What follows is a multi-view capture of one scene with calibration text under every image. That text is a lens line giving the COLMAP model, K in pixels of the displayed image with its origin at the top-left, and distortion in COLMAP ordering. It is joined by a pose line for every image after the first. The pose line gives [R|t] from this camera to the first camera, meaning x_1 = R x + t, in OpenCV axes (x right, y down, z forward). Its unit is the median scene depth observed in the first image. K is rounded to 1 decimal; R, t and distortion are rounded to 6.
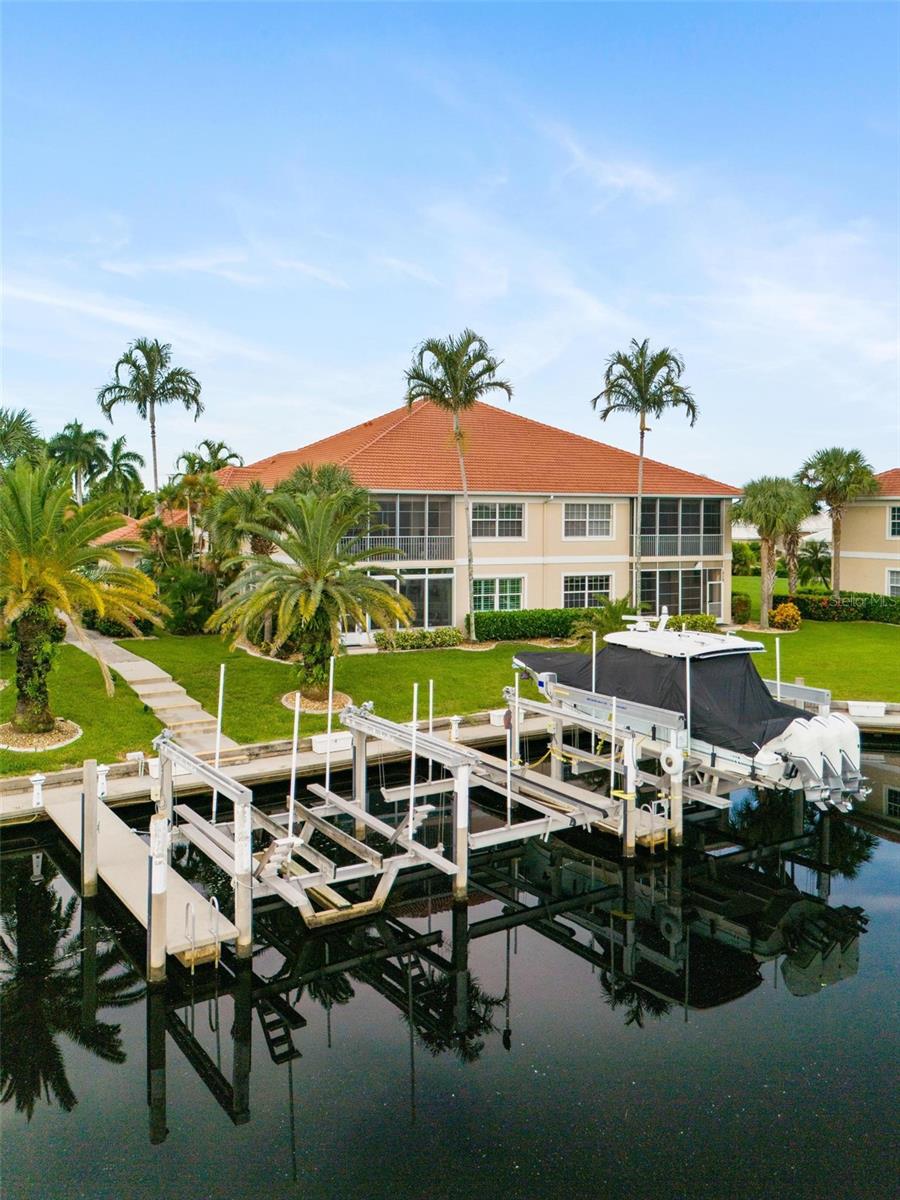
lens RADIAL K [[972.3, 0, 445.7], [0, 972.3, 545.7], [0, 0, 1]] dist [0.049681, -0.013031]
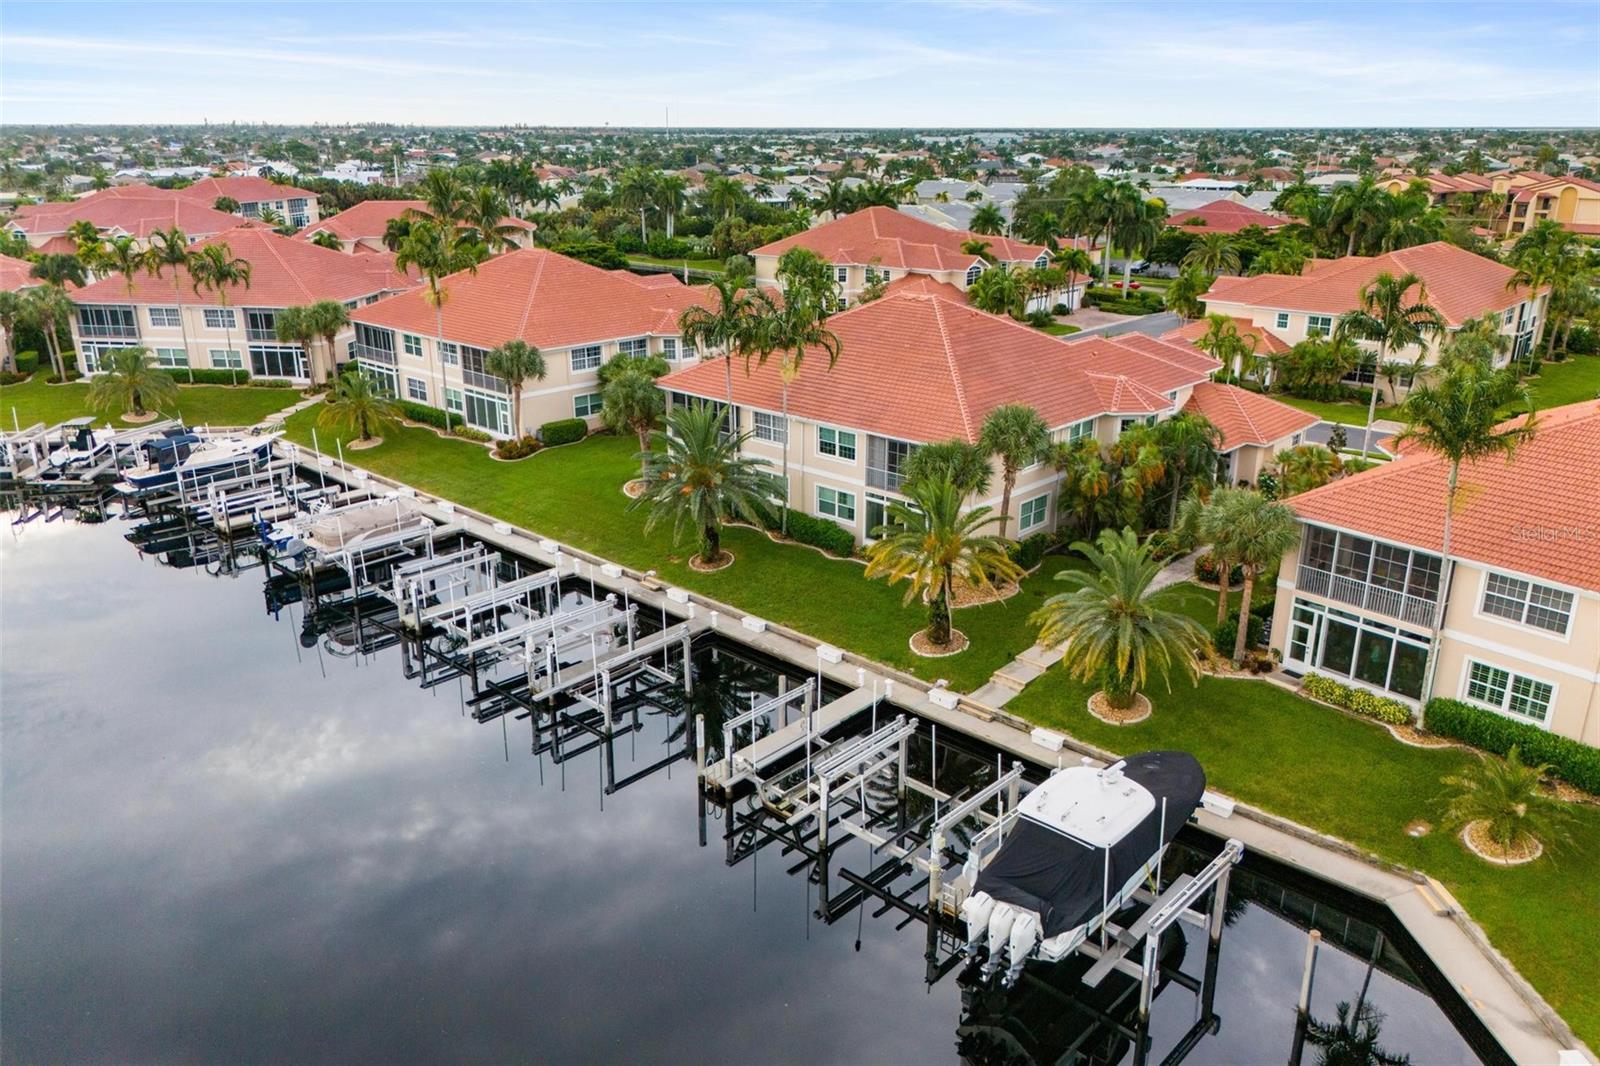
lens RADIAL K [[1158.6, 0, 801.8], [0, 1158.6, 502.2], [0, 0, 1]] dist [0.056518, -0.040044]
pose [[0.241496, 0.282798, -0.928281, 0.752850], [-0.040900, 0.958710, 0.281428, -0.339780], [0.969539, -0.029997, 0.243092, 0.223556]]
